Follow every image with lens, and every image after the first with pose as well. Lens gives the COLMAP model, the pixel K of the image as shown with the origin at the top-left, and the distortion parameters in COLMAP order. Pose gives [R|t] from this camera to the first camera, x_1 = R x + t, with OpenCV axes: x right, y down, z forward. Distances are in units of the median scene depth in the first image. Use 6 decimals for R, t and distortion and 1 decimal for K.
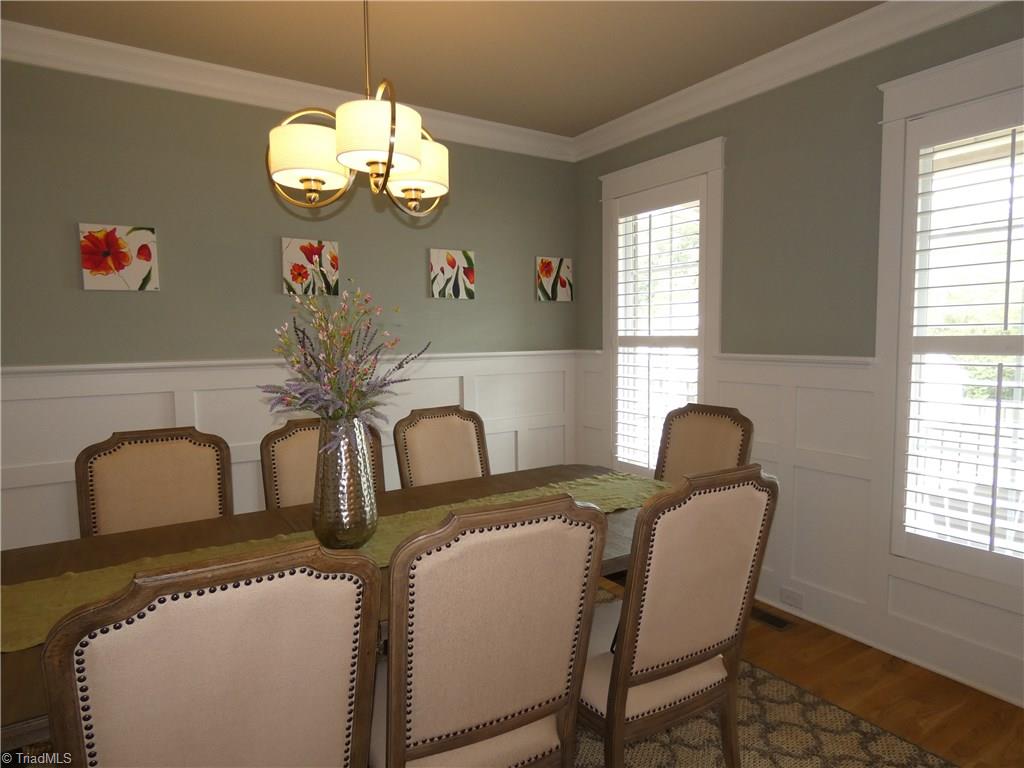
lens RADIAL K [[617.3, 0, 511.8], [0, 617.3, 383.6], [0, 0, 1]] dist [0.000456, -0.003041]
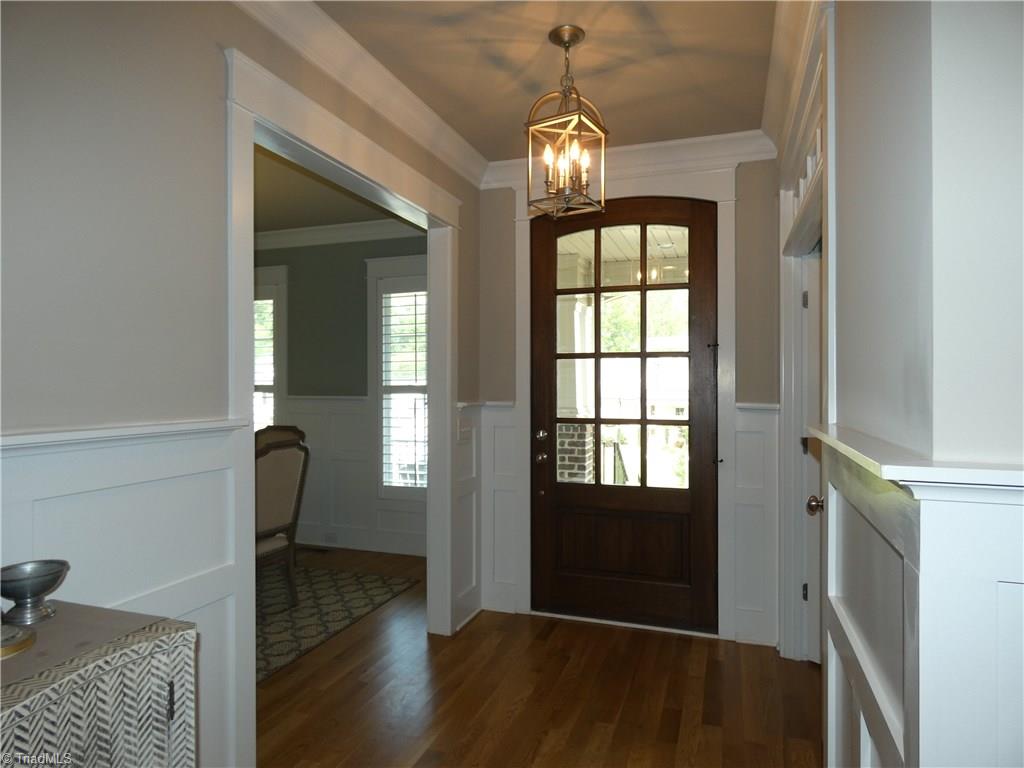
lens RADIAL K [[617.3, 0, 512.4], [0, 617.3, 384.1], [0, 0, 1]] dist [0.000456, -0.003041]
pose [[0.790626, 0.010595, 0.612207, -0.236838], [0.041378, 0.996640, -0.070685, 0.075711], [-0.610899, 0.081218, 0.787531, -0.807439]]
